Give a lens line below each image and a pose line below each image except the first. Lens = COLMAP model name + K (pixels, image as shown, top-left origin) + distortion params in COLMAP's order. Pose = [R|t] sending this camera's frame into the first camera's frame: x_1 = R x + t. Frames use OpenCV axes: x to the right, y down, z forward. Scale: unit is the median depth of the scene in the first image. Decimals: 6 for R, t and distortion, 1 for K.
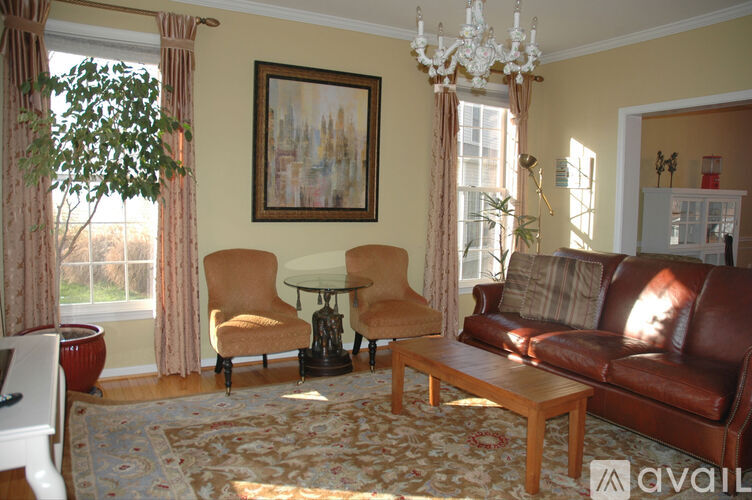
lens RADIAL K [[592.2, 0, 376.0], [0, 592.2, 250.0], [0, 0, 1]] dist [-0.140975, 0.140762]
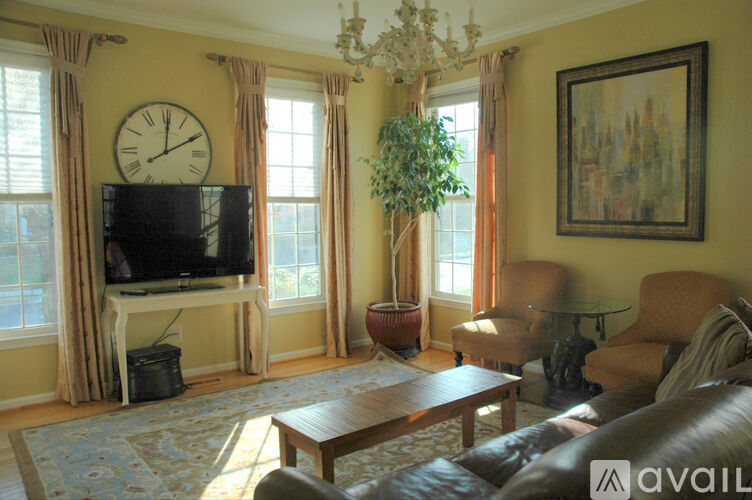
lens RADIAL K [[592.2, 0, 376.0], [0, 592.2, 250.0], [0, 0, 1]] dist [-0.140975, 0.140762]
pose [[0.163045, 0.051129, -0.985293, 0.678631], [-0.073185, 0.996532, 0.039601, -0.037677], [0.983900, 0.065652, 0.166222, 0.517178]]
